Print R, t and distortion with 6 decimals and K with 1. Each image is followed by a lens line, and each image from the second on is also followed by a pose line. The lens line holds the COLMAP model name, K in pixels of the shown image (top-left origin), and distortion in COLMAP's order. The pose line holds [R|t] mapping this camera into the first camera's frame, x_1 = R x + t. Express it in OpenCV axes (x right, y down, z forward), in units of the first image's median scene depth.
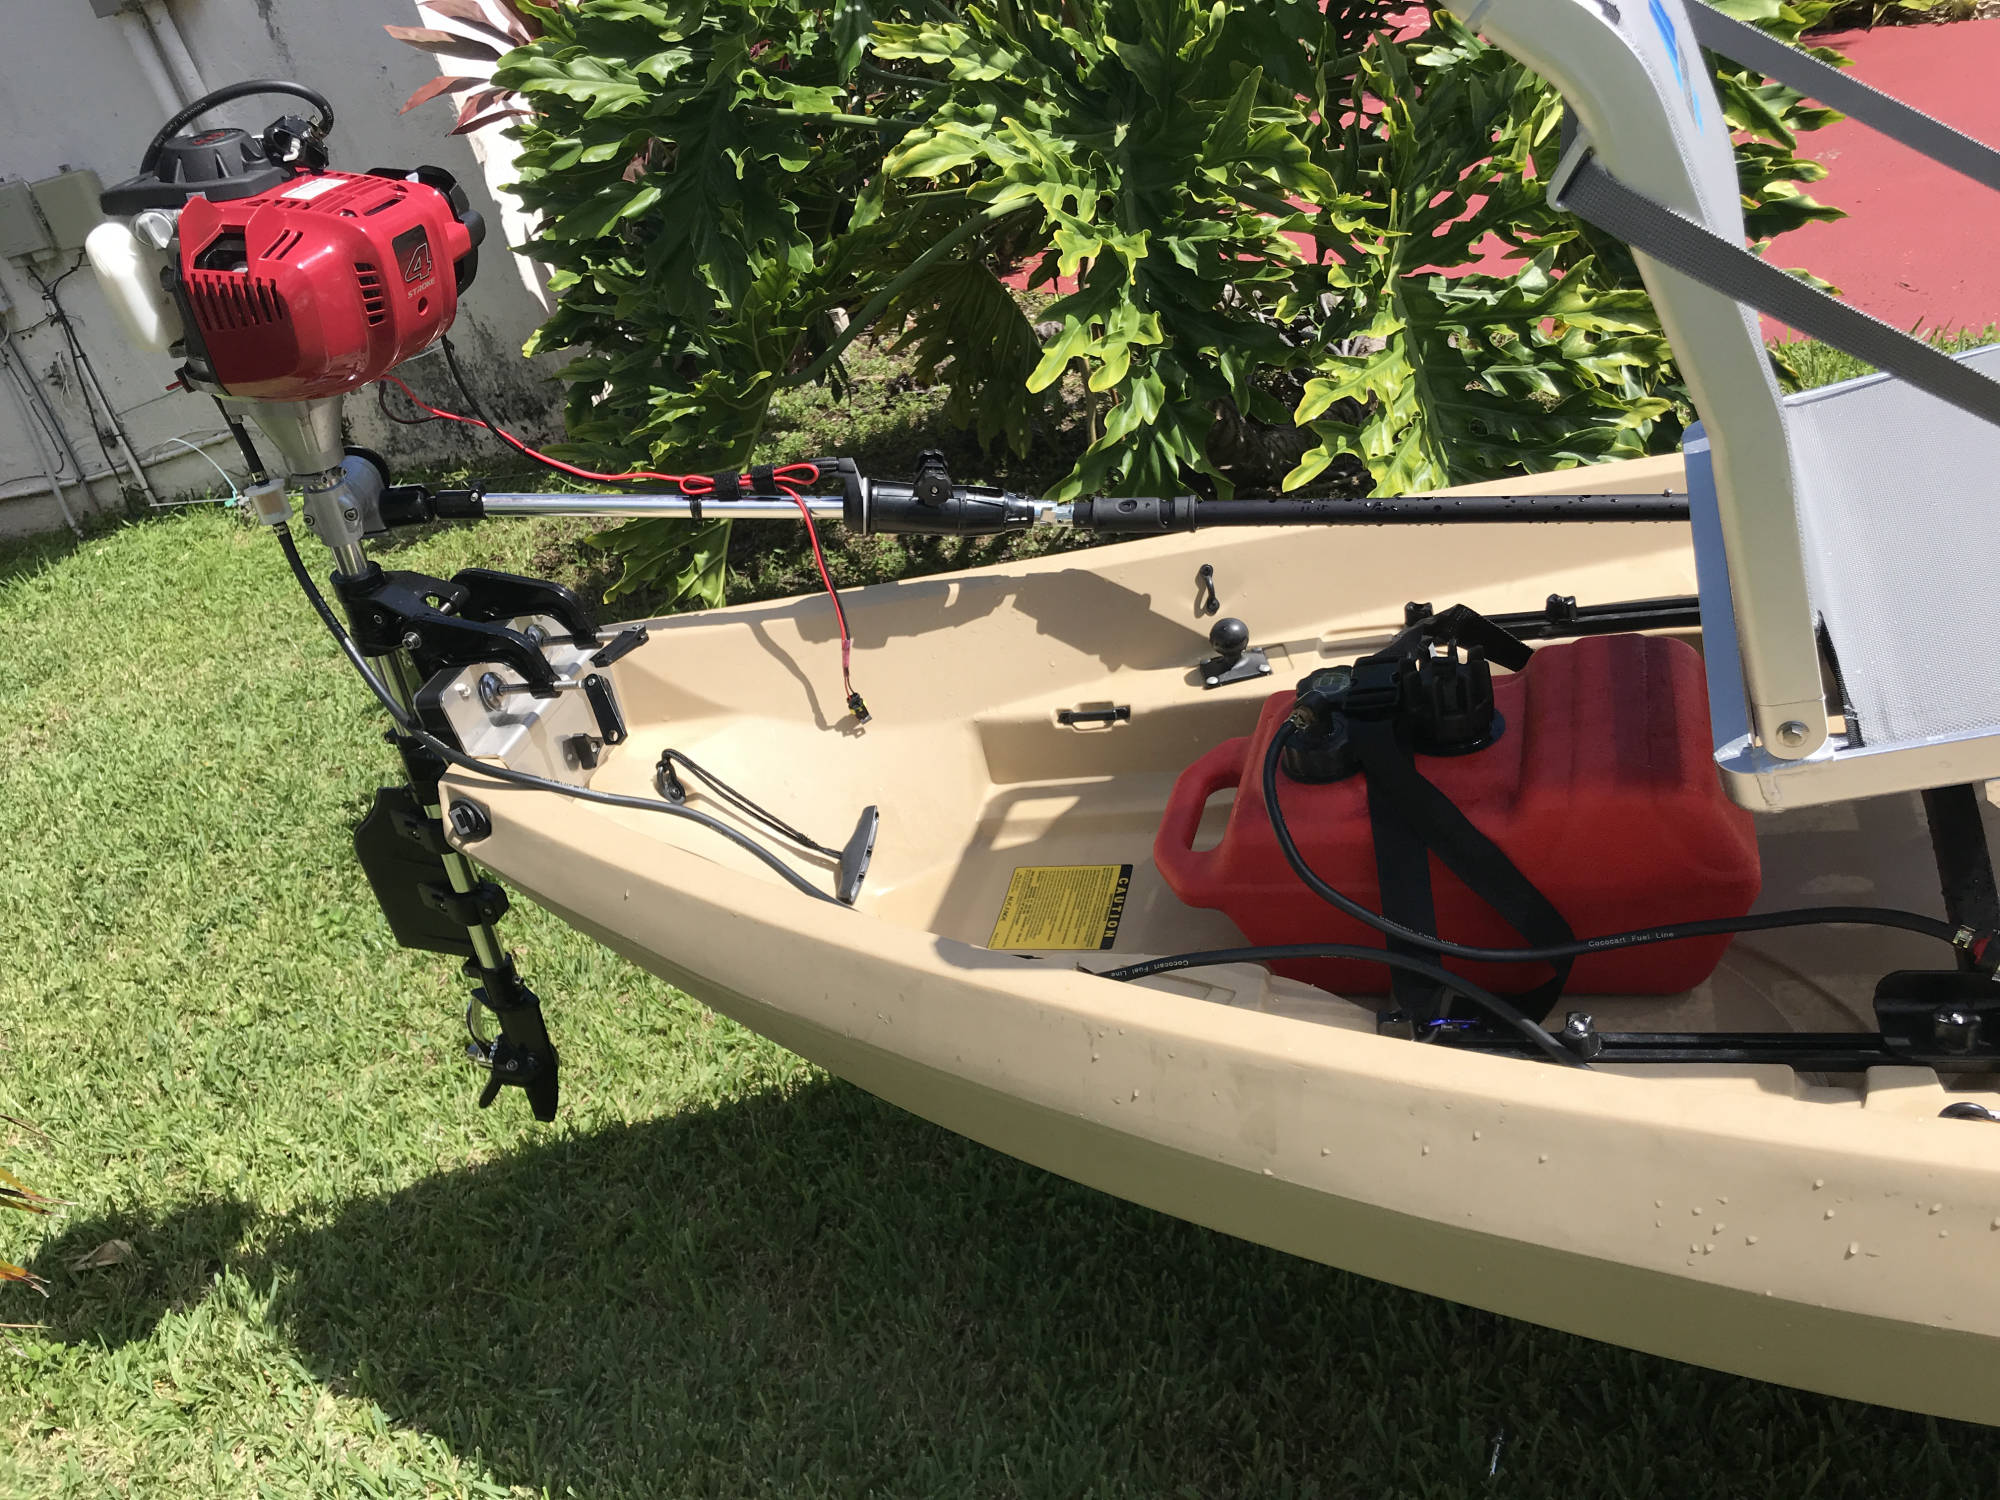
lens RADIAL K [[1643.4, 0, 995.0], [0, 1643.4, 738.9], [0, 0, 1]] dist [0.037492, -0.022576]
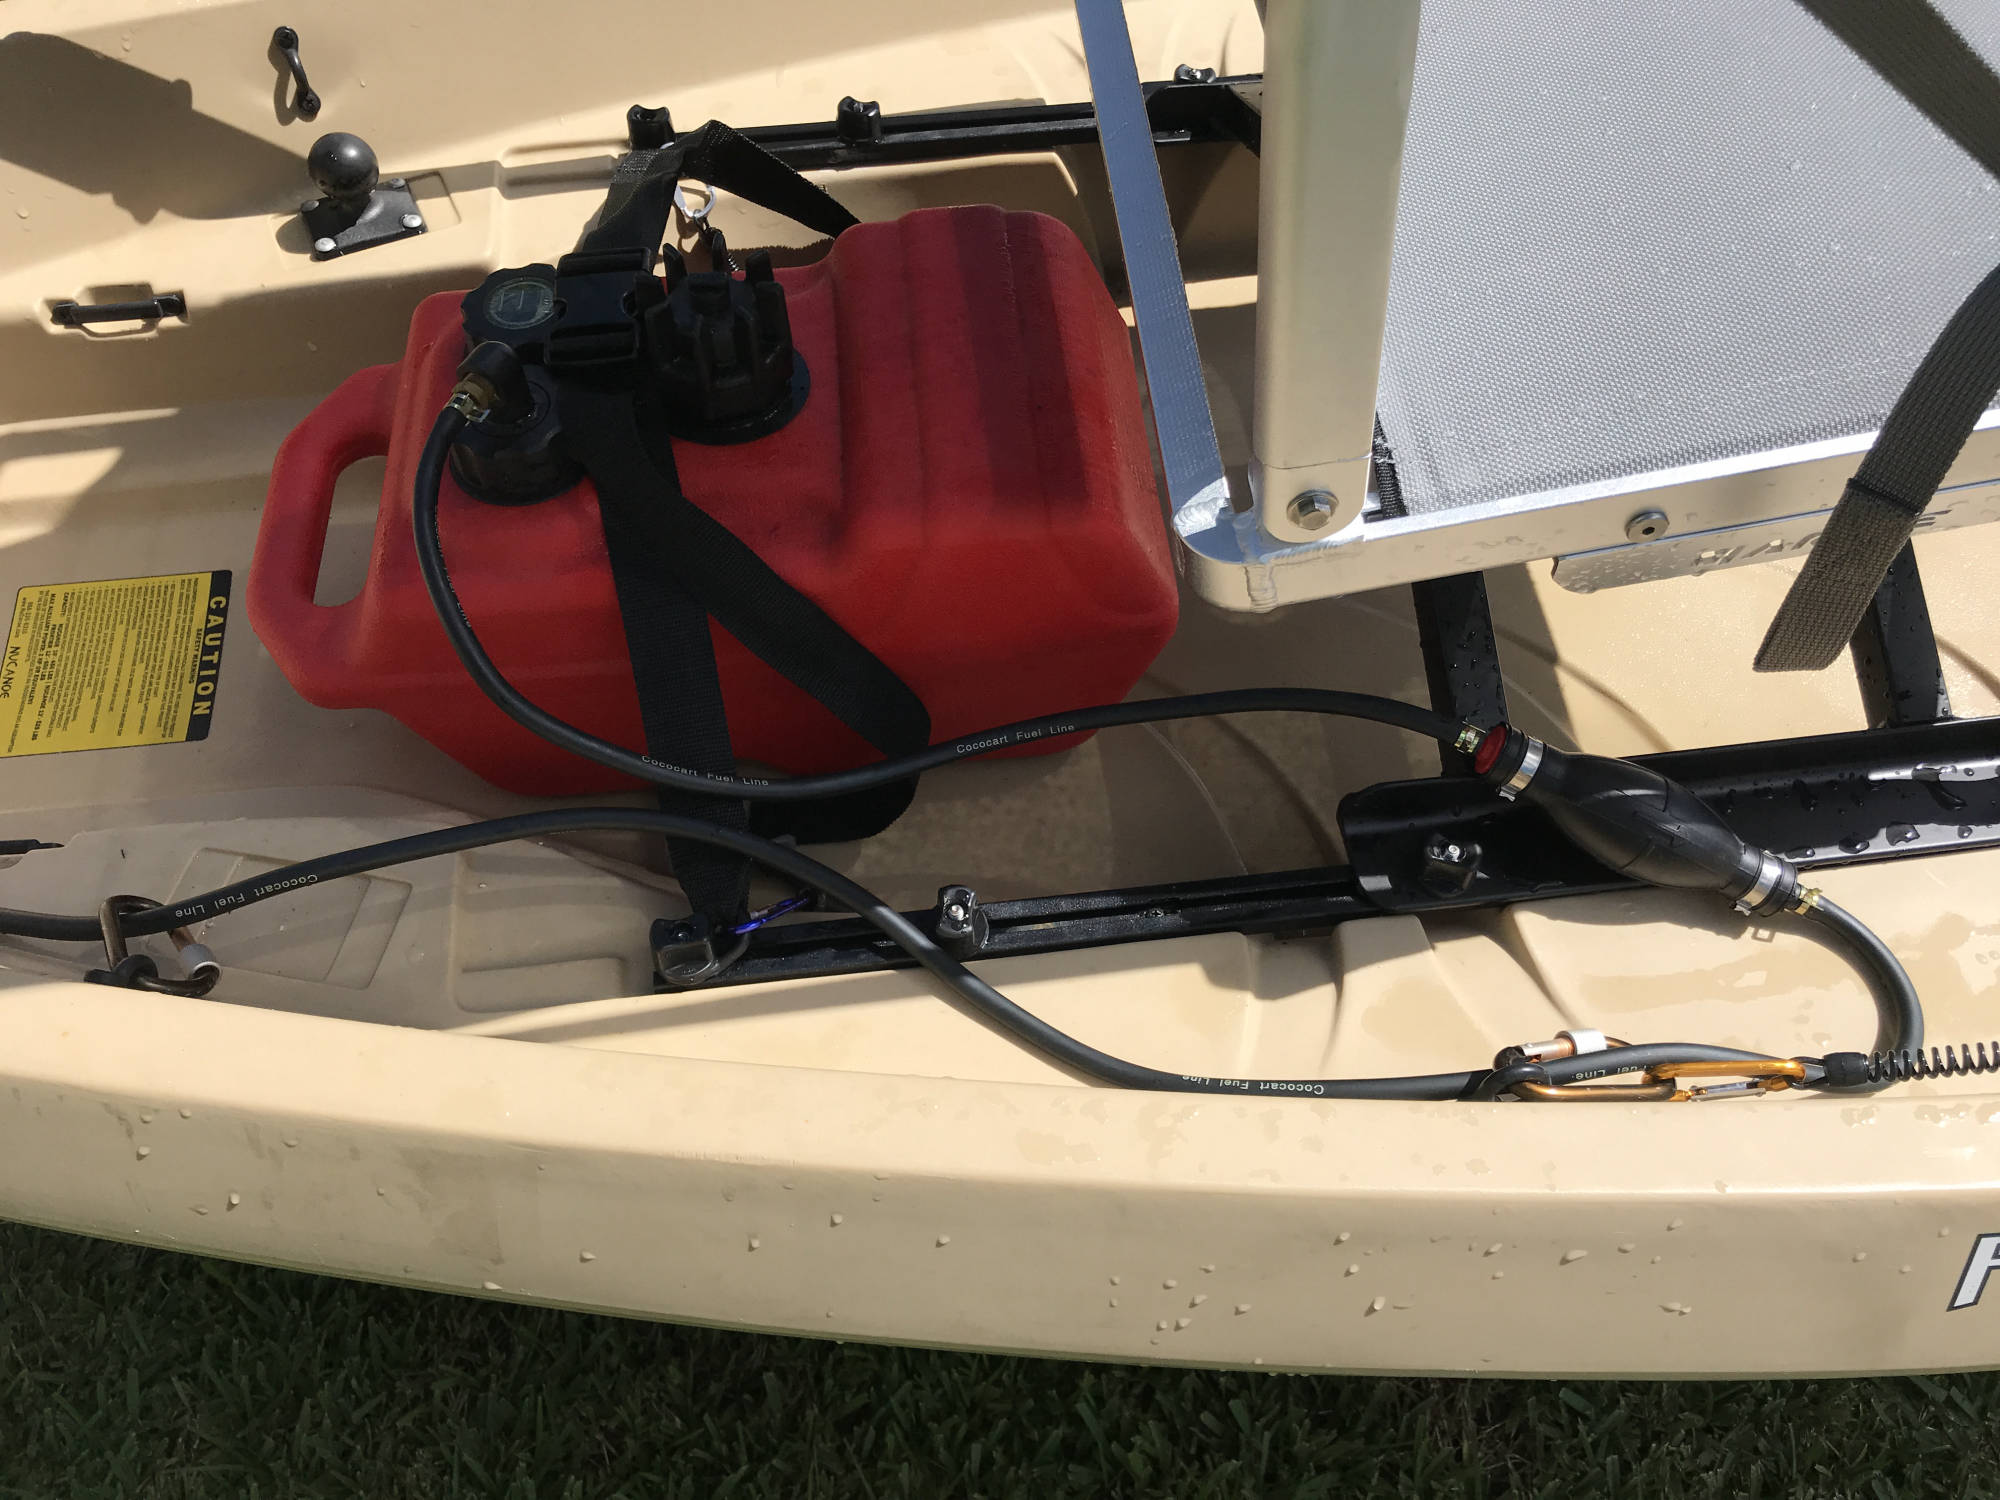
lens RADIAL K [[1643.4, 0, 983.5], [0, 1643.4, 747.5], [0, 0, 1]] dist [0.037492, -0.022576]
pose [[0.902952, -0.163147, 0.397568, 0.085577], [0.006689, 0.930358, 0.366592, -0.092623], [-0.429689, -0.328356, 0.841160, 0.350902]]
